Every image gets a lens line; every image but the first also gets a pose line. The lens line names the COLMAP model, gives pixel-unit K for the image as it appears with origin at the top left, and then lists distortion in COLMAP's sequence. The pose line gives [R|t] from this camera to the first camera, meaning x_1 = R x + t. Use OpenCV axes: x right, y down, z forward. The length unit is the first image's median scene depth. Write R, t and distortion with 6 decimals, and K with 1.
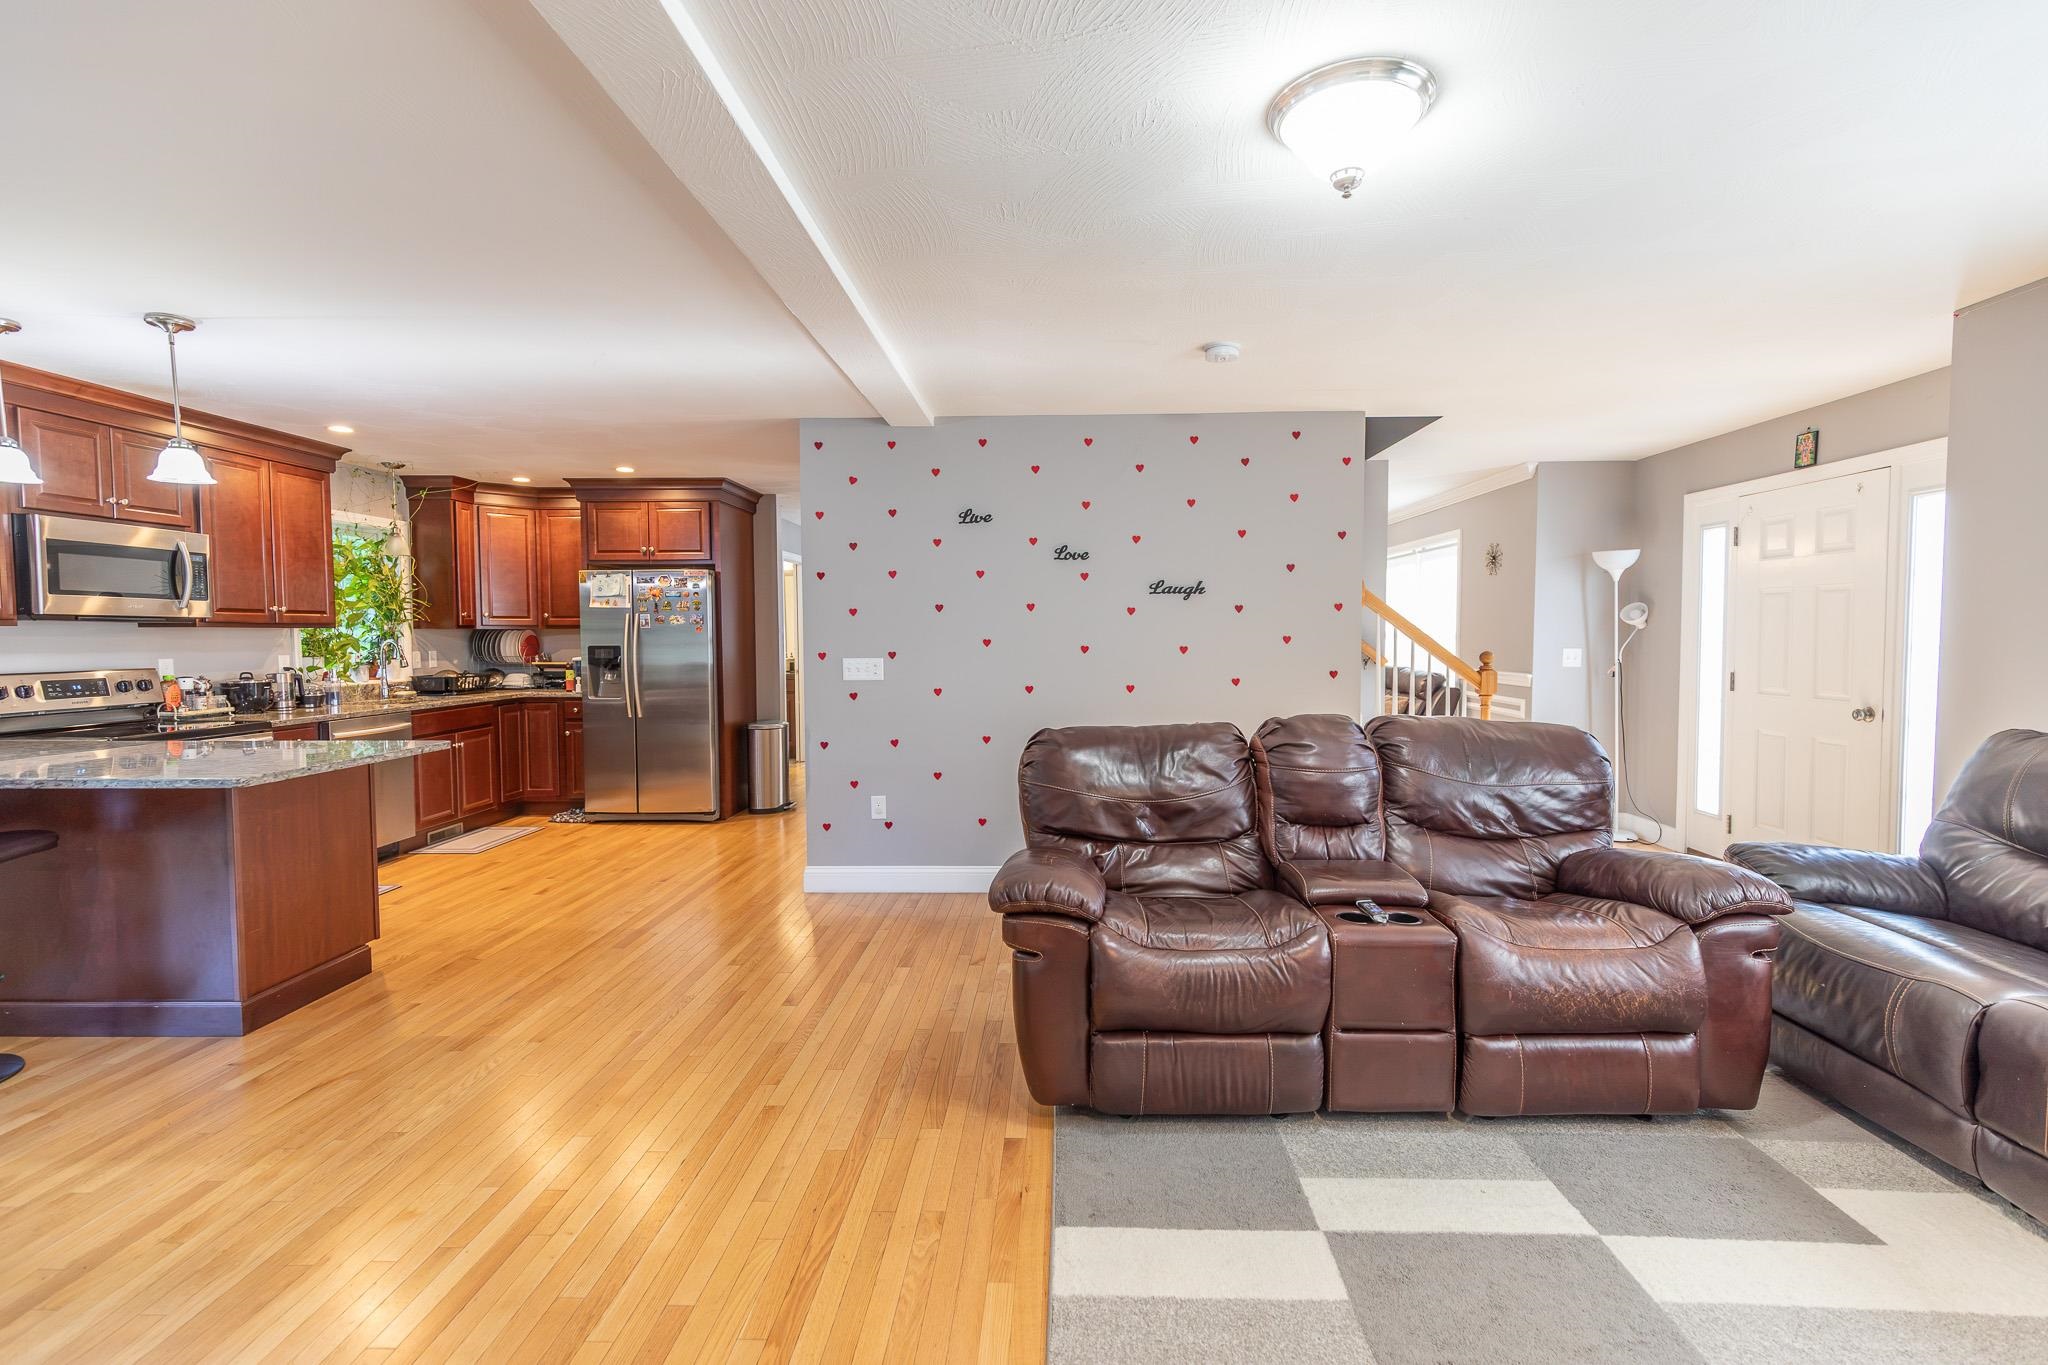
lens RADIAL K [[909.1, 0, 1039.8], [0, 909.1, 673.8], [0, 0, 1]] dist [0.008916, -0.002602]
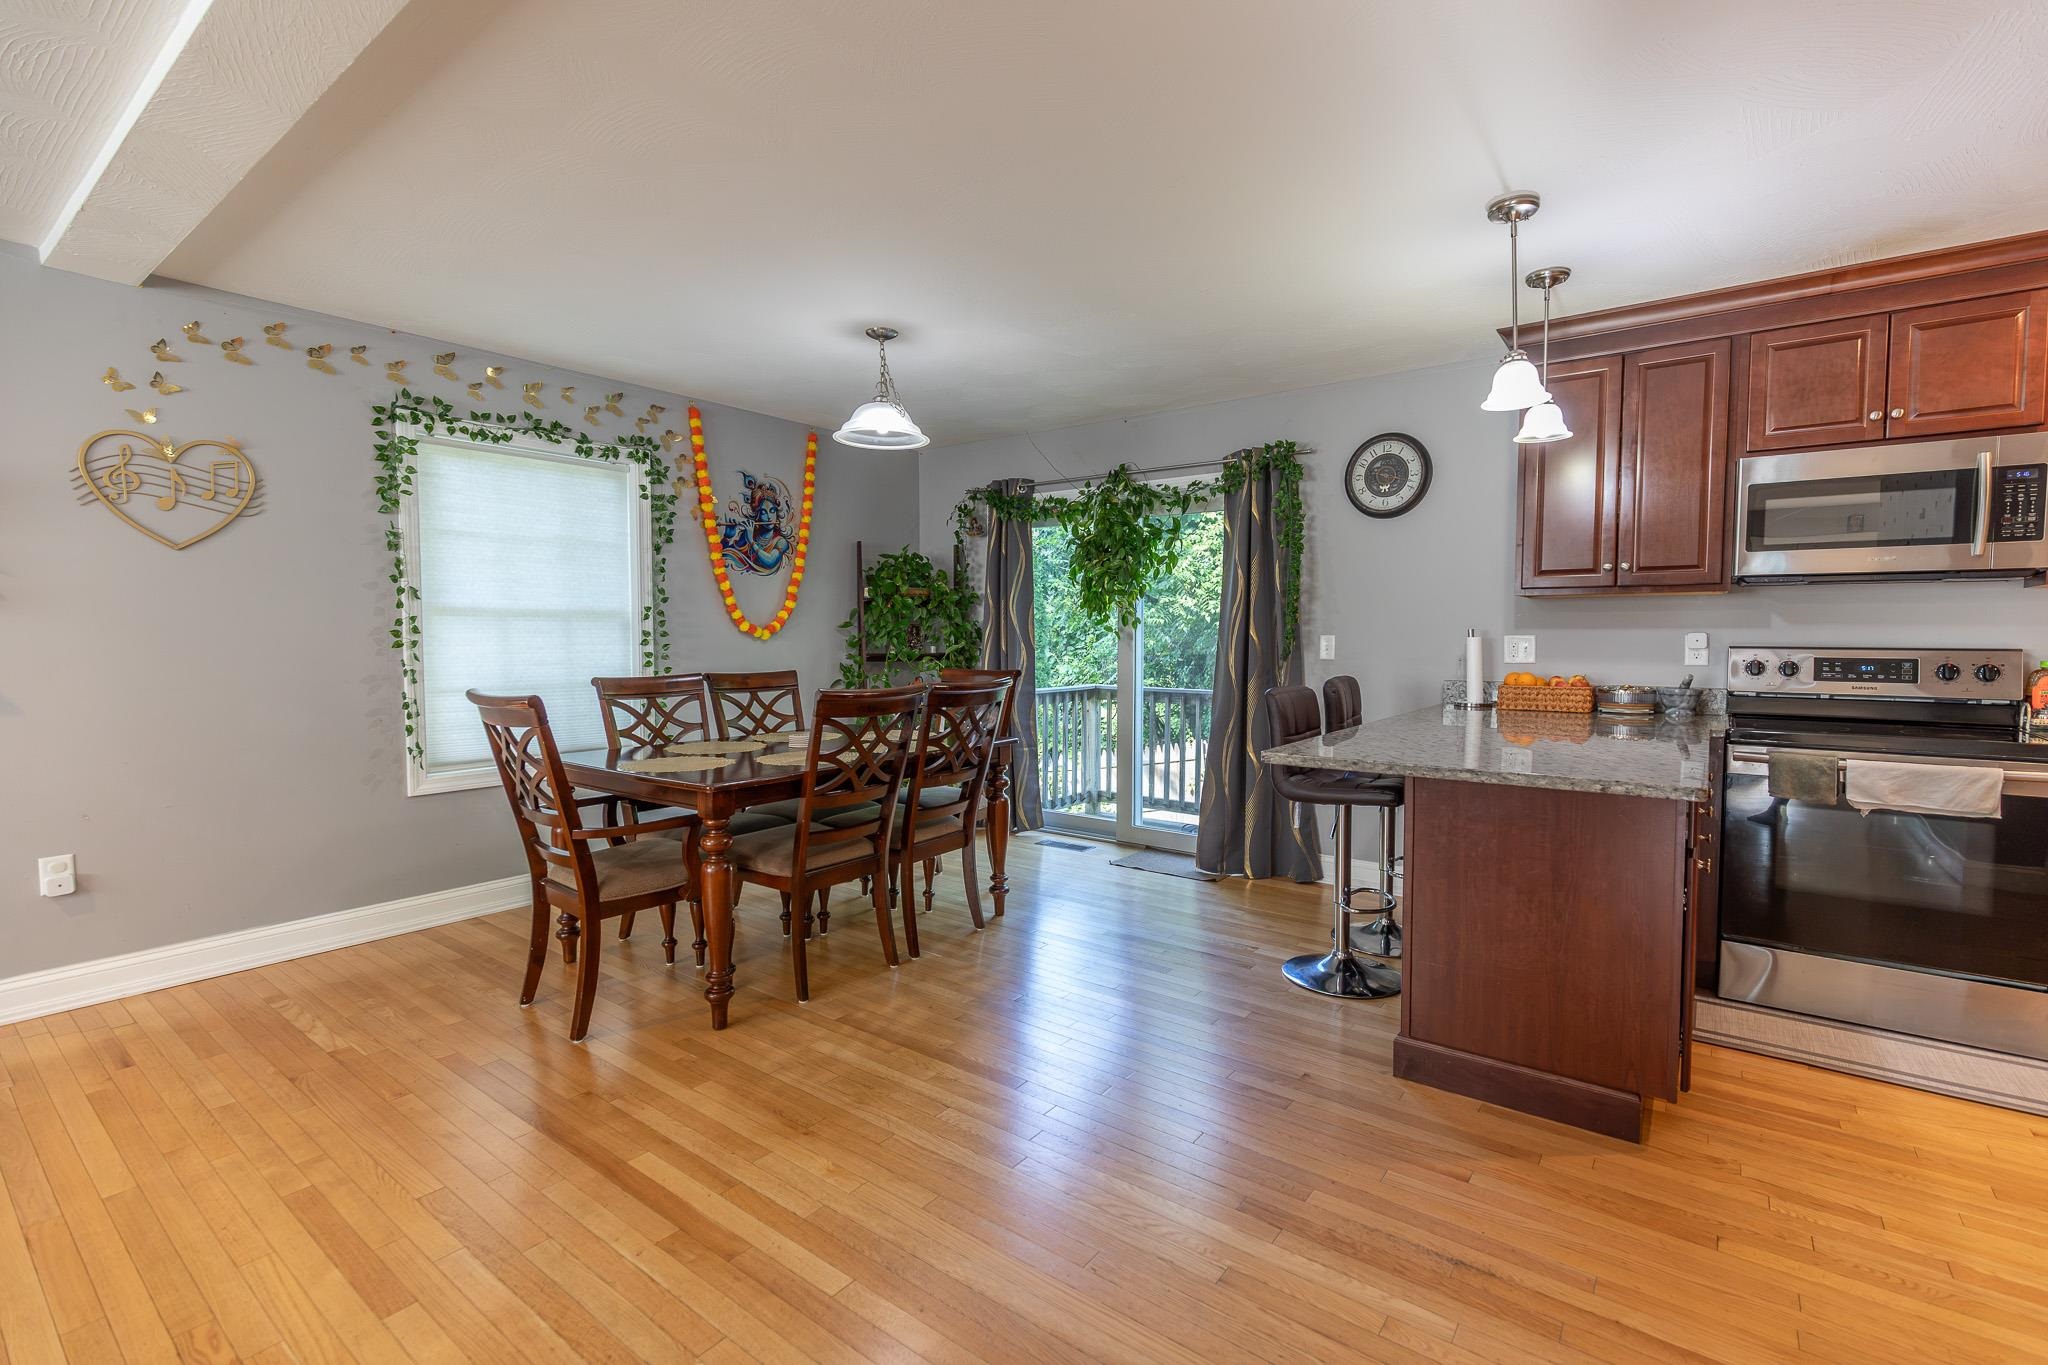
lens RADIAL K [[909.1, 0, 1033.4], [0, 909.1, 676.8], [0, 0, 1]] dist [0.008916, -0.002602]
pose [[-0.578774, 0.042921, -0.814358, -0.013889], [-0.035029, 0.996384, 0.077410, -0.011250], [0.814735, 0.073329, -0.575178, 0.742200]]
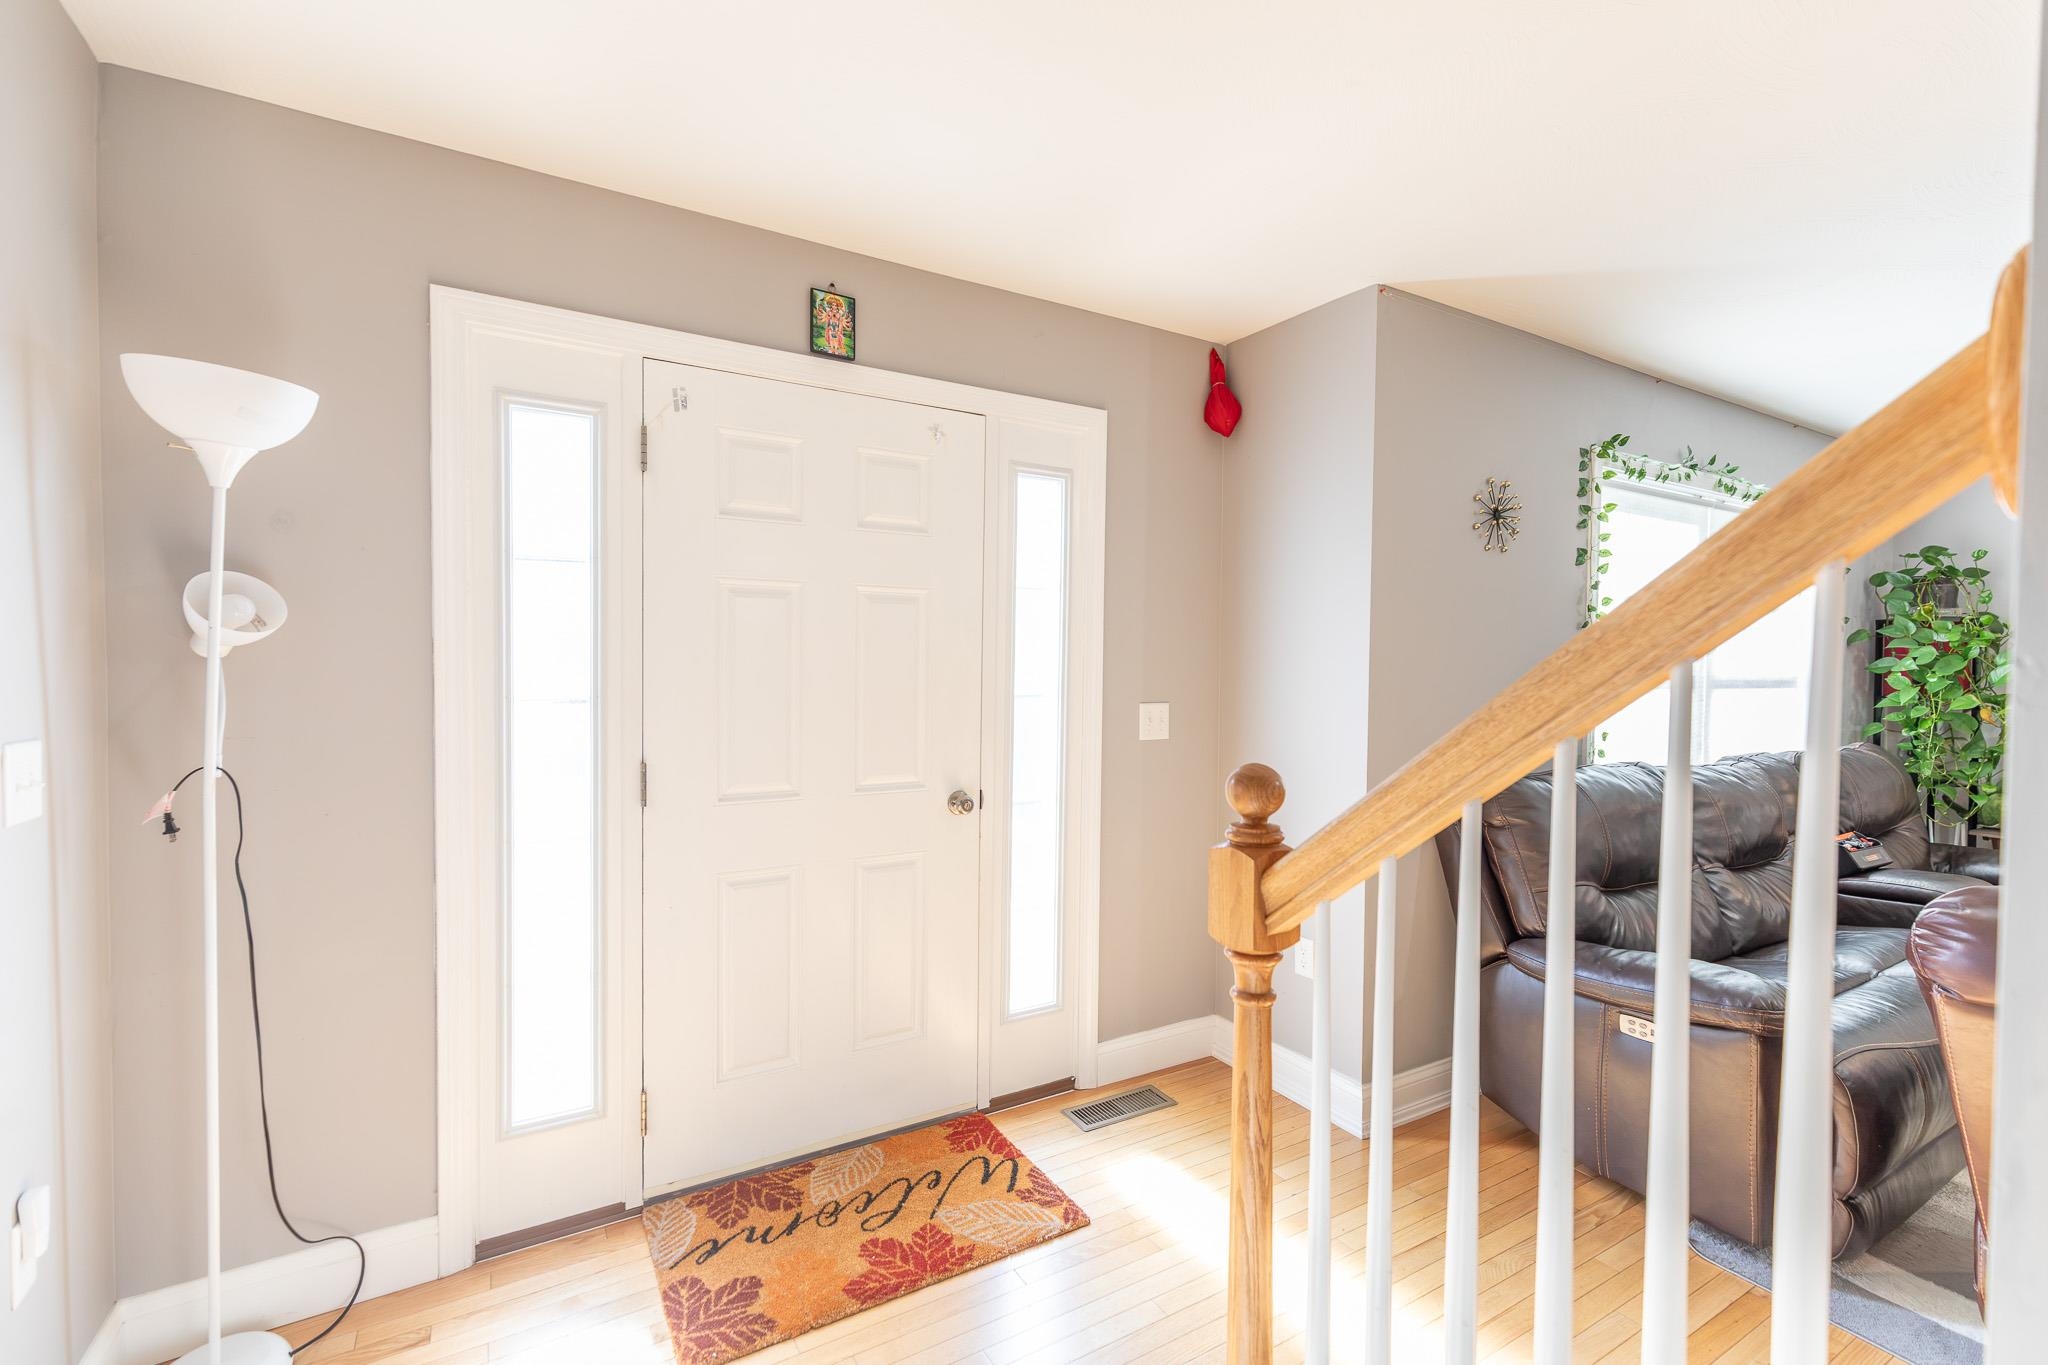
lens RADIAL K [[909.1, 0, 1040.2], [0, 909.1, 687.1], [0, 0, 1]] dist [0.008916, -0.002602]
pose [[-0.539386, -0.026019, 0.841657, 0.306425], [0.028491, 0.998386, 0.049123, -0.055338], [-0.841577, 0.050475, -0.537774, 1.112661]]
